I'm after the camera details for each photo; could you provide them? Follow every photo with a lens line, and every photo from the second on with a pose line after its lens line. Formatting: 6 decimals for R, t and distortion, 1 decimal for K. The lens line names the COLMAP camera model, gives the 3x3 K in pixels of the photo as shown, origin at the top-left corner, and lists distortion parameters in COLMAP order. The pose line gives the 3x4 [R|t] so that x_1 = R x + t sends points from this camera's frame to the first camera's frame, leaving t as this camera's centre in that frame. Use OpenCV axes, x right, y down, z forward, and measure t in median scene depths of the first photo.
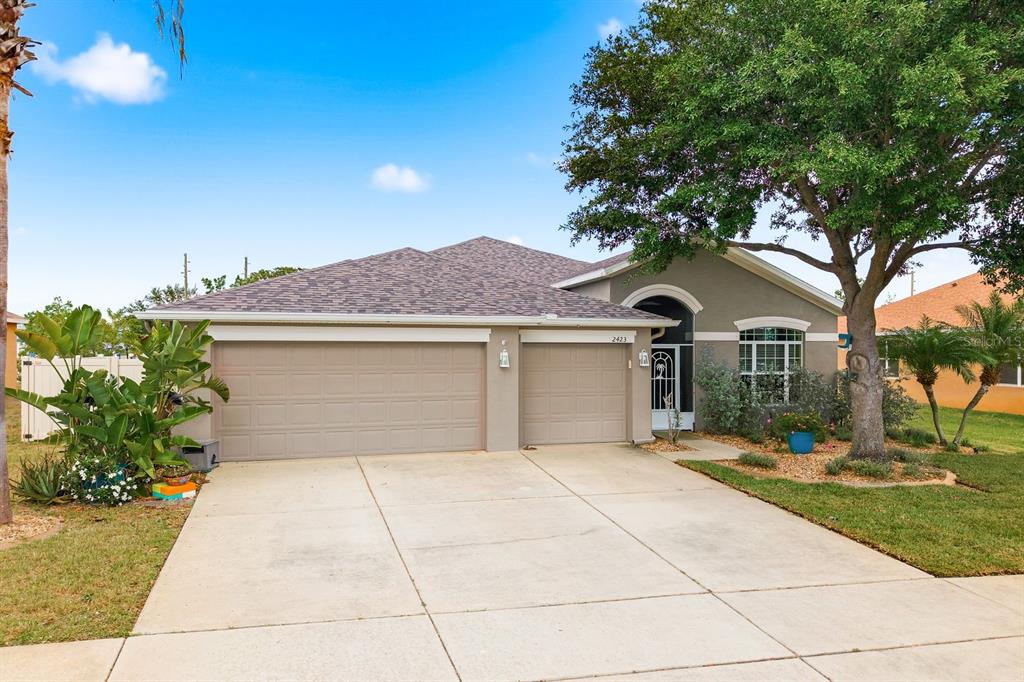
lens RADIAL K [[698.8, 0, 513.1], [0, 698.8, 343.2], [0, 0, 1]] dist [0.000196, -0.000265]
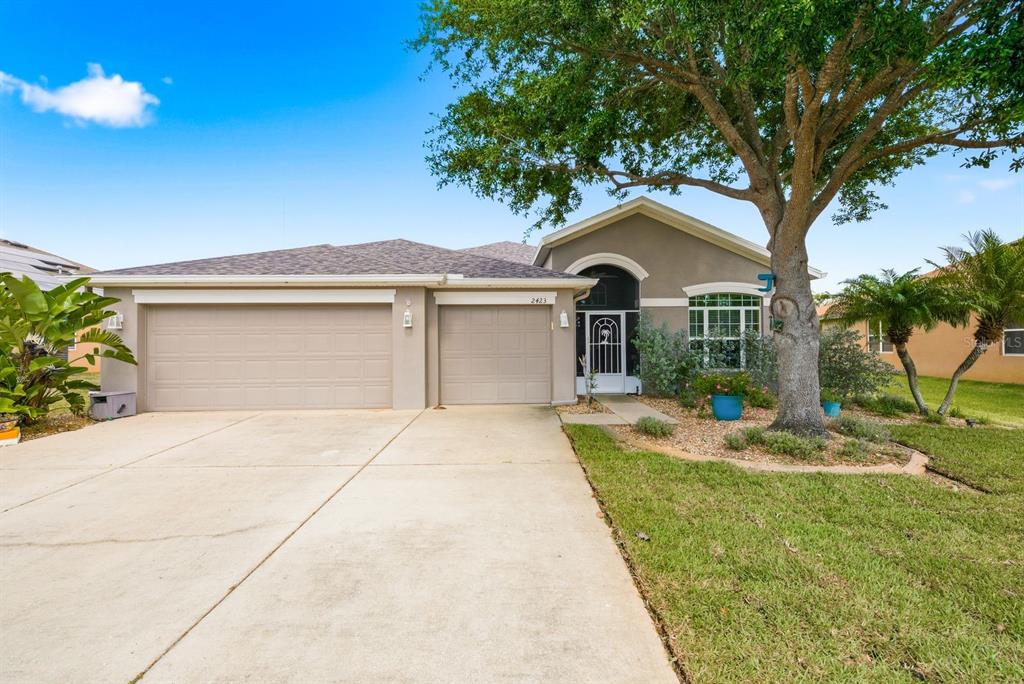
lens RADIAL K [[446.4, 0, 510.8], [0, 446.4, 334.1], [0, 0, 1]] dist [-0.001005, -0.000112]
pose [[0.973018, -0.013972, -0.230304, 0.255673], [0.010274, 0.999798, -0.017249, 0.052090], [0.230499, 0.014417, 0.972966, 0.359833]]
